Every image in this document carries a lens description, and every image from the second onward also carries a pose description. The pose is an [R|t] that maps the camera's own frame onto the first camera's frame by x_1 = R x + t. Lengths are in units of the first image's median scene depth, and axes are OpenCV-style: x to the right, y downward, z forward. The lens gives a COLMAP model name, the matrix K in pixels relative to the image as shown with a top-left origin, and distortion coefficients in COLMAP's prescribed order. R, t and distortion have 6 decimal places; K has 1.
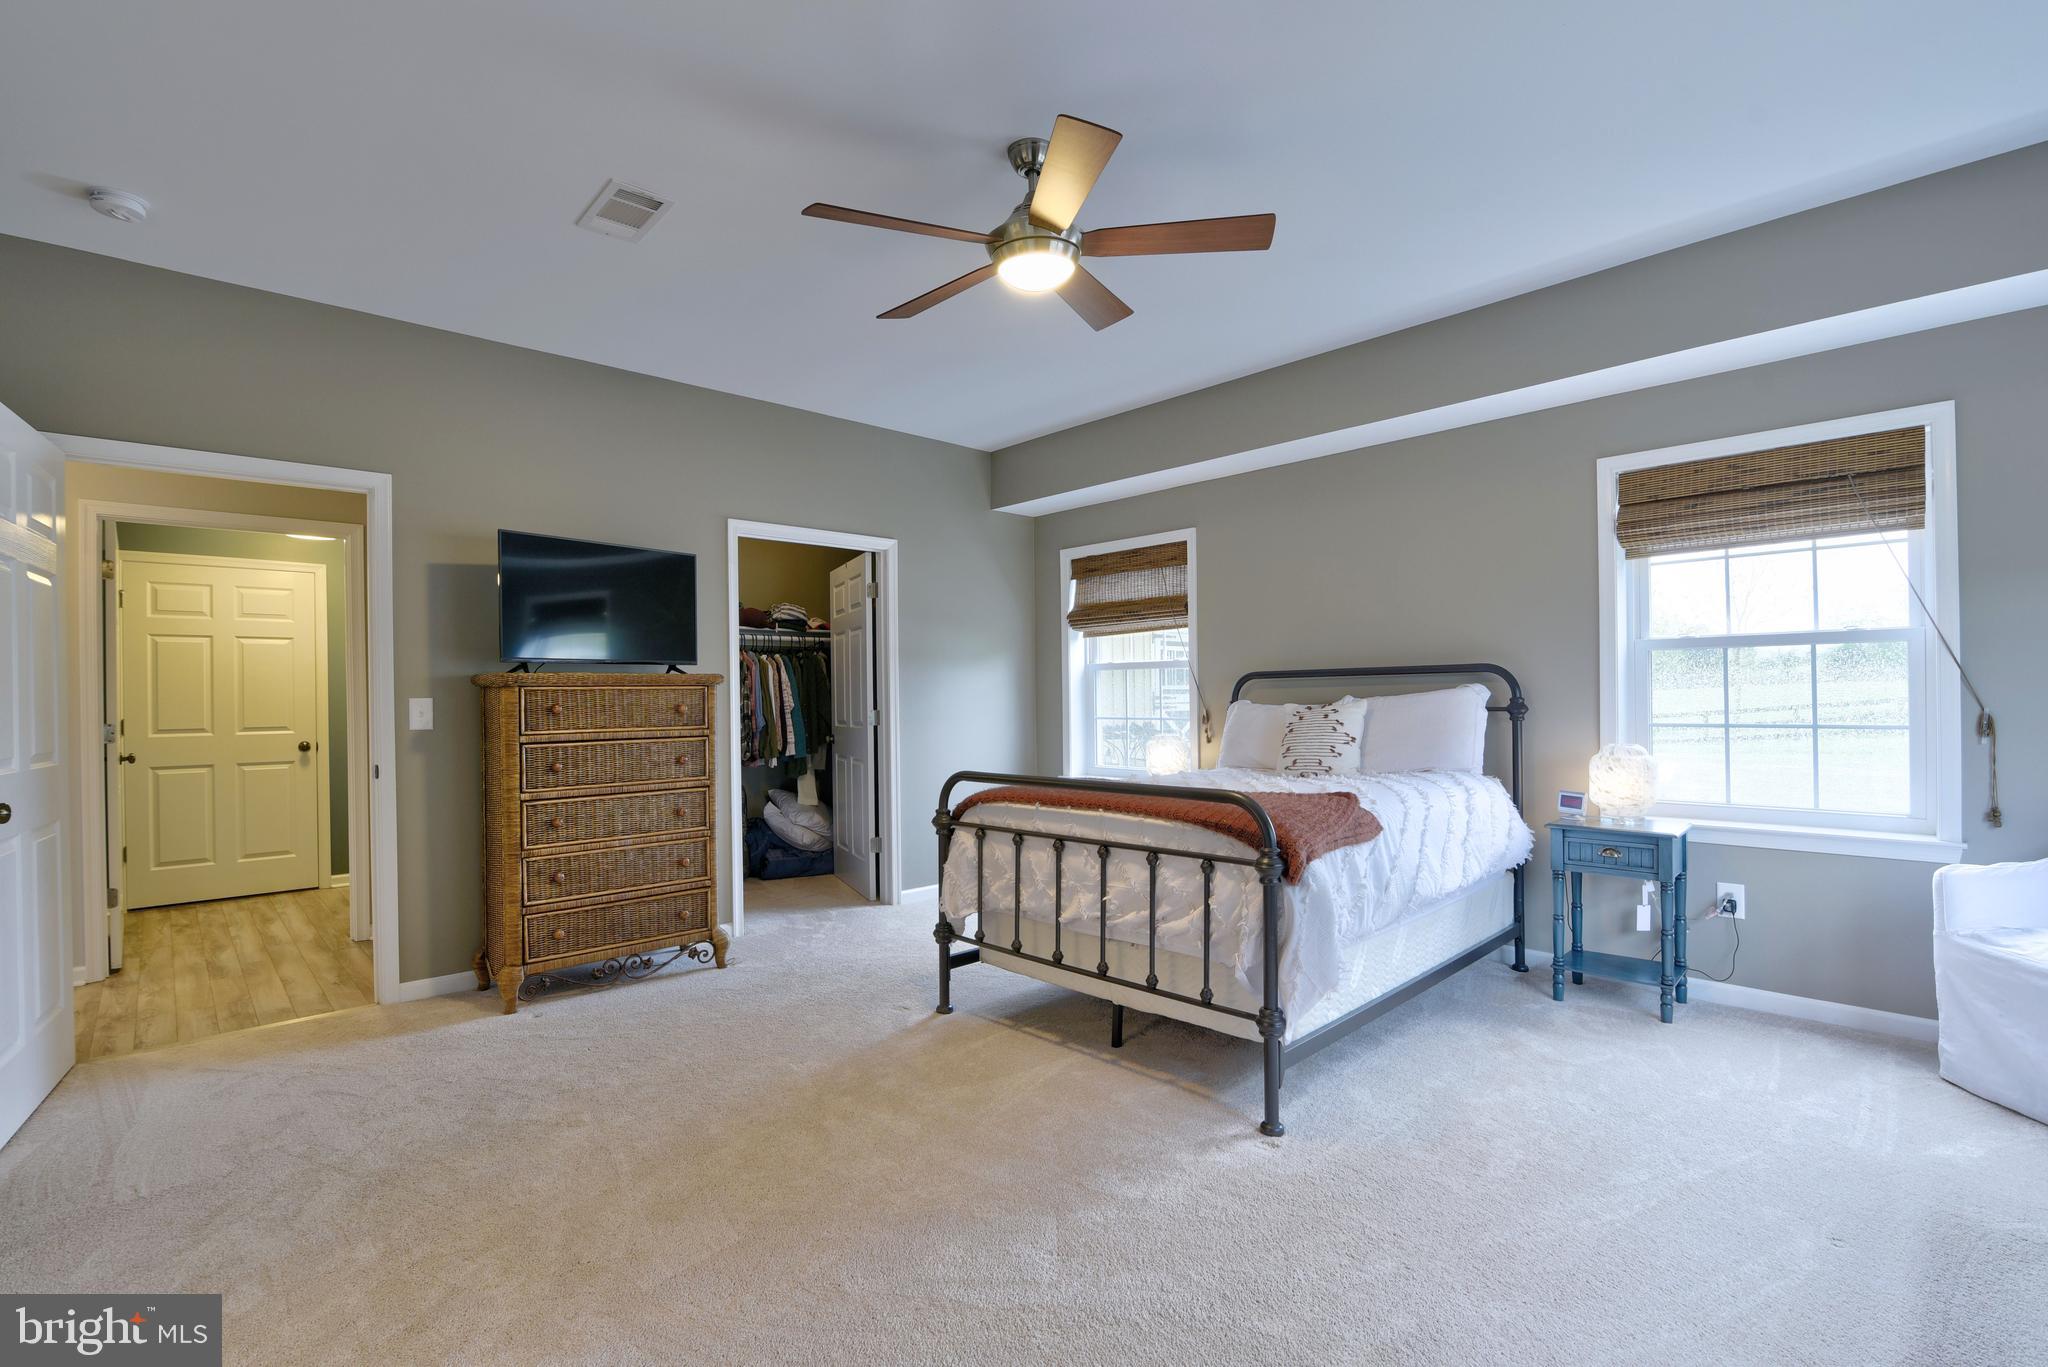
lens RADIAL K [[939.0, 0, 1026.6], [0, 939.0, 689.4], [0, 0, 1]] dist [-0.021440, 0.000397]
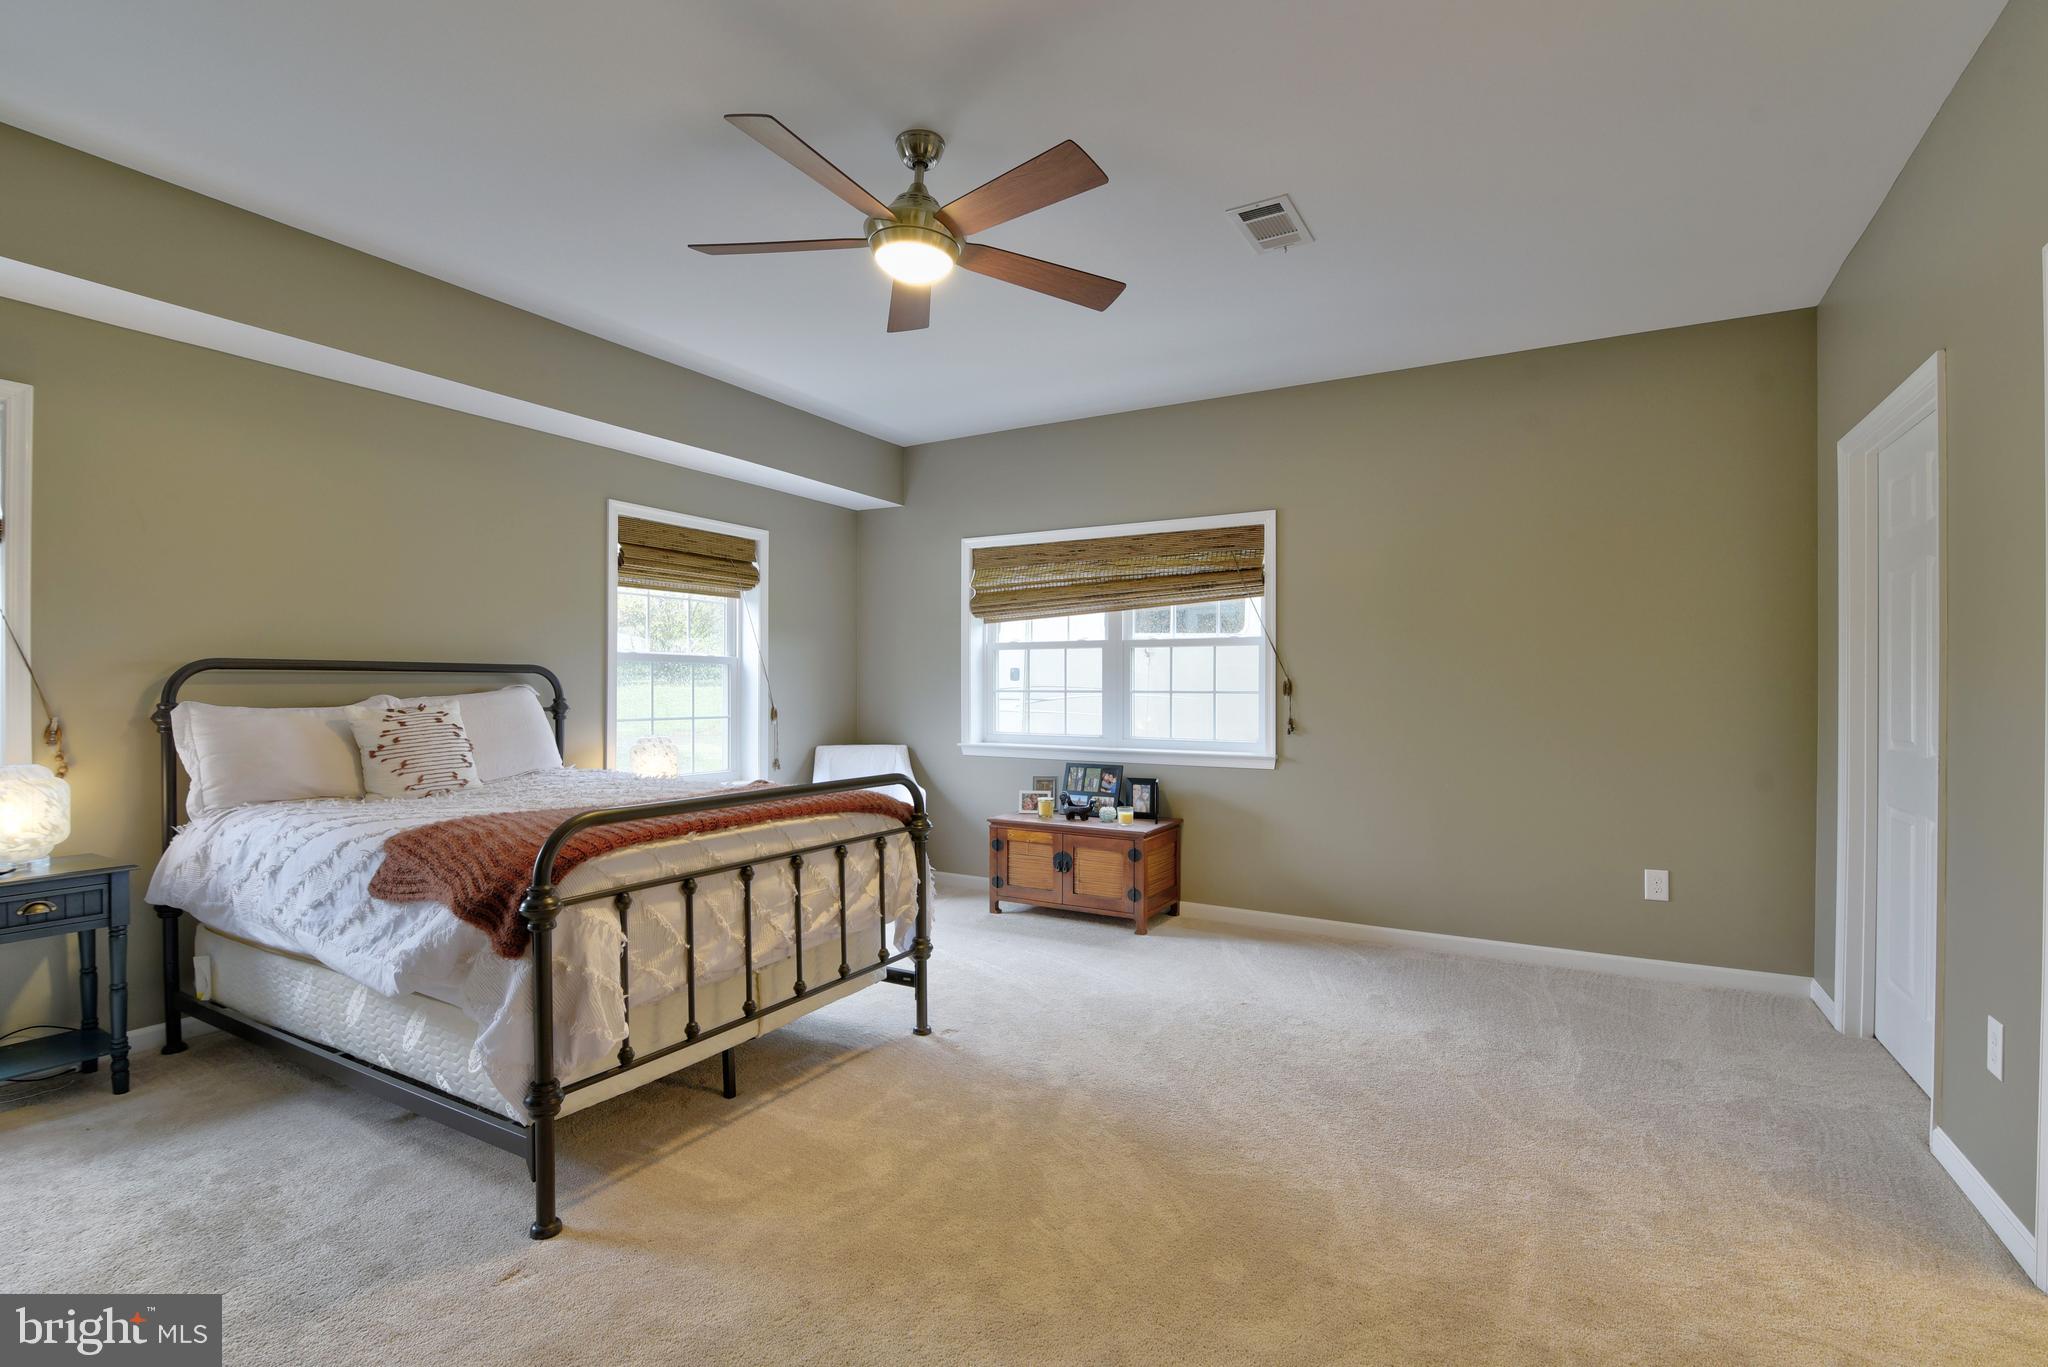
lens RADIAL K [[939.0, 0, 1026.6], [0, 939.0, 689.4], [0, 0, 1]] dist [-0.021440, 0.000397]
pose [[-0.288040, 0.014565, 0.957508, -0.806517], [-0.005067, 0.999847, -0.016734, 0.016867], [-0.957605, -0.009671, -0.287922, 0.977607]]
